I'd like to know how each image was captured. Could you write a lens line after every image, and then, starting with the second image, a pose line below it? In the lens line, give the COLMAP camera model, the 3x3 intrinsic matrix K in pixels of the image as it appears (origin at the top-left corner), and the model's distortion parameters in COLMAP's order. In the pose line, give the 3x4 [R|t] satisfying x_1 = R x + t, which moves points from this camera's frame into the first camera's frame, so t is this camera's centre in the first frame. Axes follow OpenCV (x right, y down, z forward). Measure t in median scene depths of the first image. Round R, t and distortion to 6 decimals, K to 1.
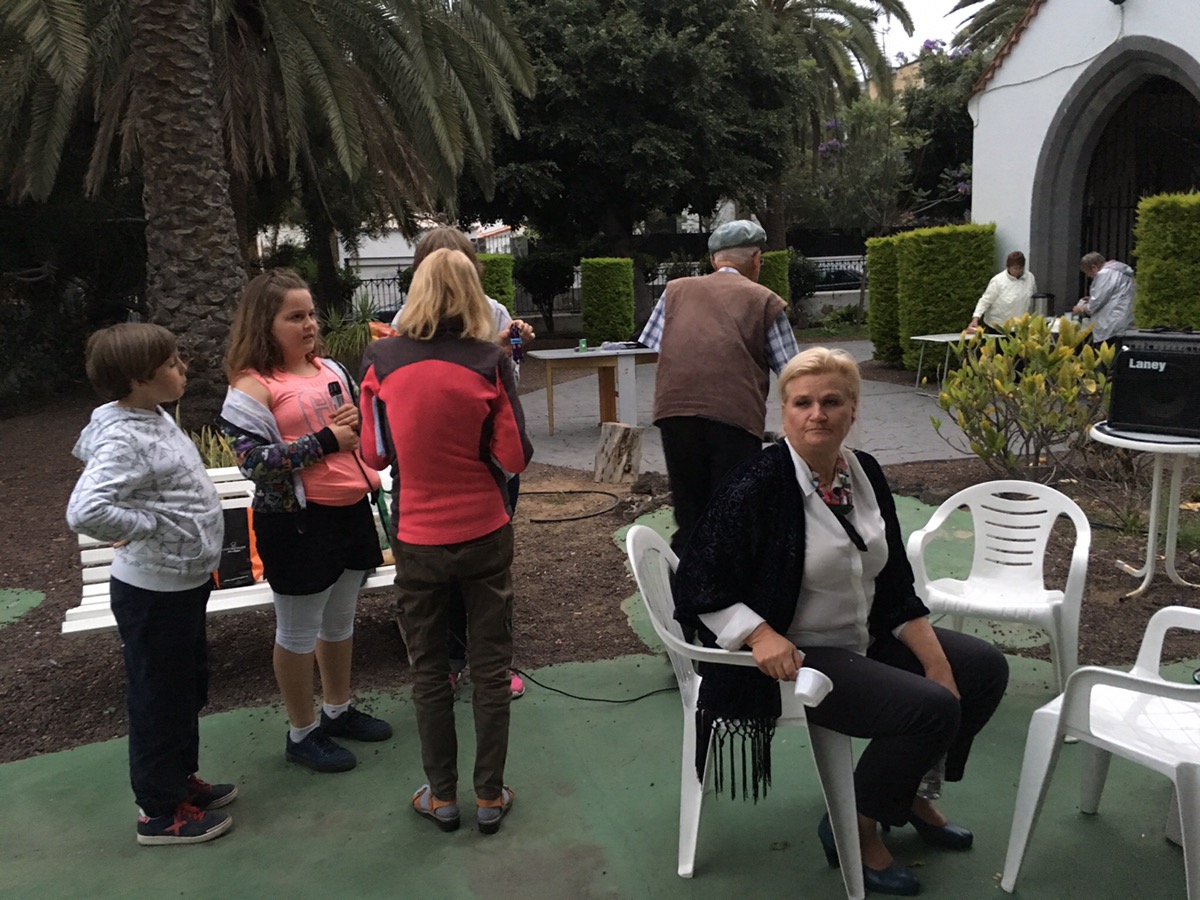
lens RADIAL K [[1000.2, 0, 597.3], [0, 1000.2, 449.5], [0, 0, 1]] dist [0.065568, -0.062322]
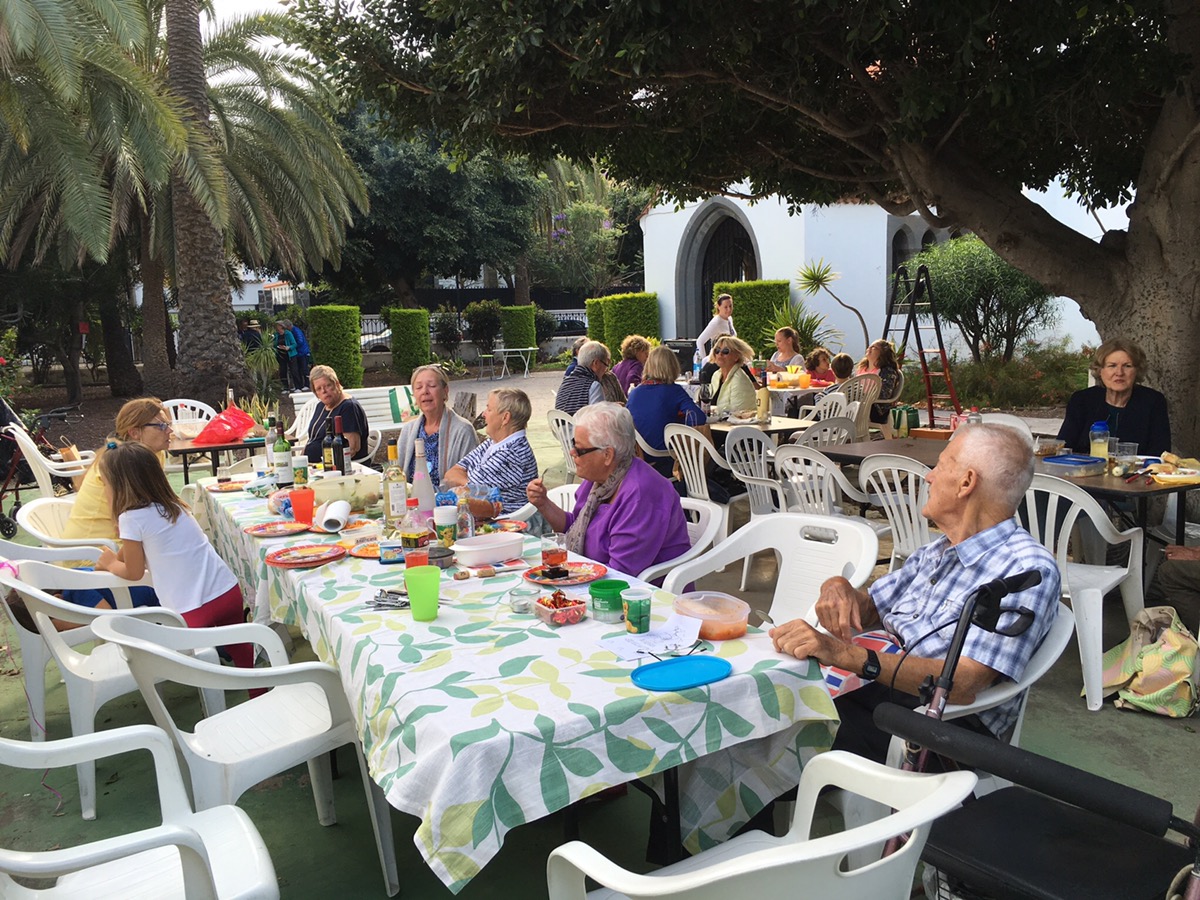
lens RADIAL K [[1000.2, 0, 600.2], [0, 1000.2, 450.4], [0, 0, 1]] dist [0.065568, -0.062322]
pose [[0.966013, -0.028166, 0.256955, -0.100088], [0.040674, 0.998225, -0.043492, 0.080004], [-0.255274, 0.052465, 0.965444, -0.423750]]
